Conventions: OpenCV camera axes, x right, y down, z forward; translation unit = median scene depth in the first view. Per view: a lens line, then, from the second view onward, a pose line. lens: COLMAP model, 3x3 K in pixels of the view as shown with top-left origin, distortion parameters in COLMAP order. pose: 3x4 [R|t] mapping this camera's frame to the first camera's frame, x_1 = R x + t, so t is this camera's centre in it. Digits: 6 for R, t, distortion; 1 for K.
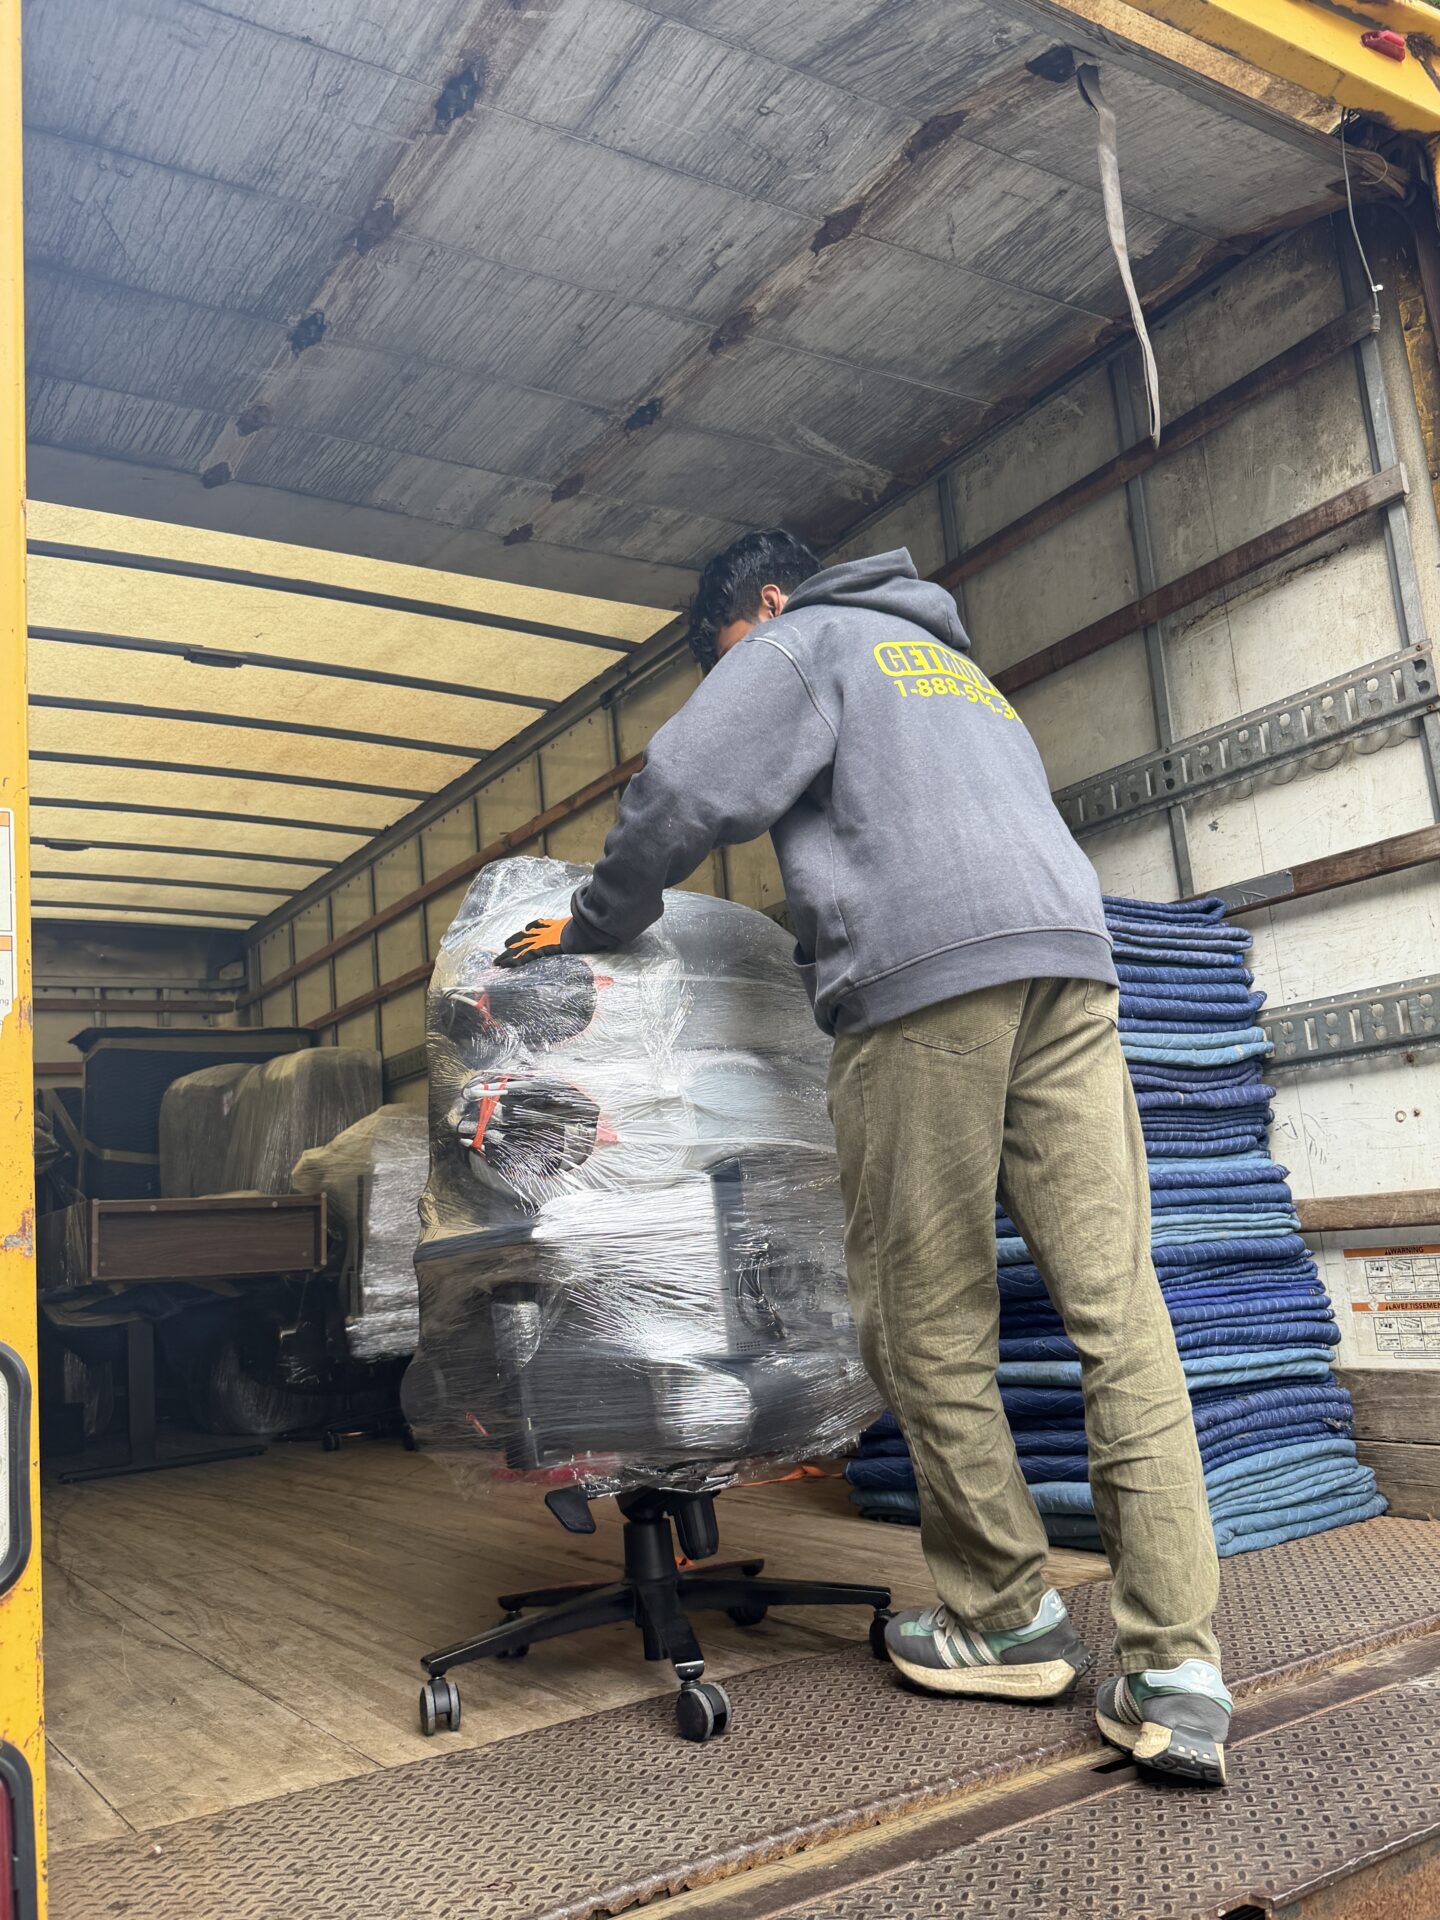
lens RADIAL K [[1556.2, 0, 736.9], [0, 1556.2, 964.4], [0, 0, 1]] dist [0.078429, -0.122316]
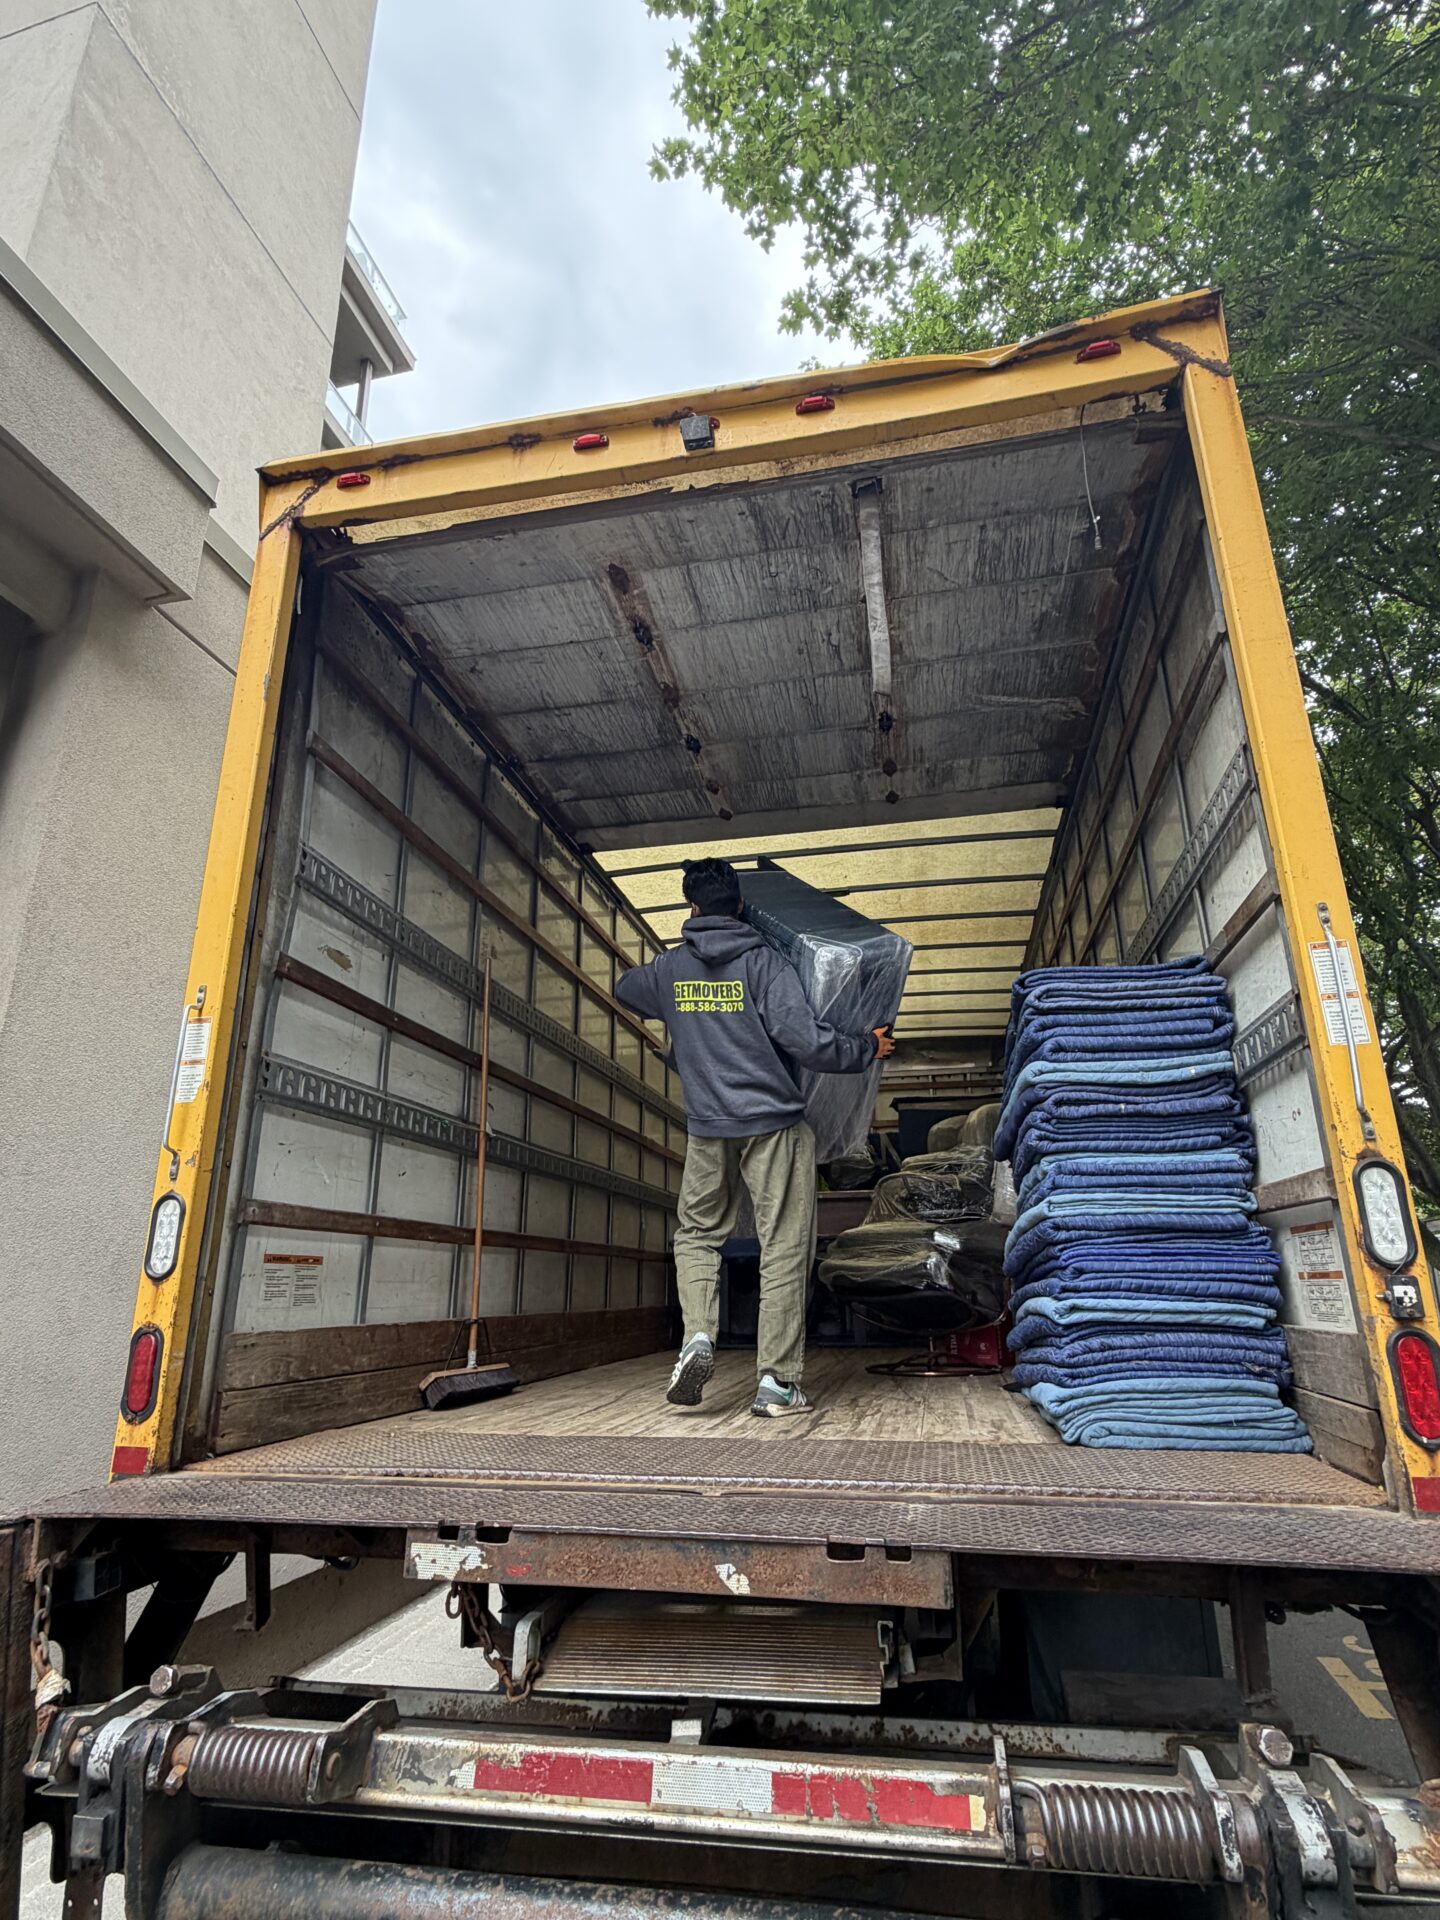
lens RADIAL K [[992.1, 0, 718.7], [0, 992.1, 963.6], [0, 0, 1]] dist [0.004222, -0.000078]
pose [[0.710037, -0.138912, -0.690326, 0.497676], [0.070517, 0.989448, -0.126573, 0.035082], [0.700624, 0.041192, 0.712341, 0.103194]]
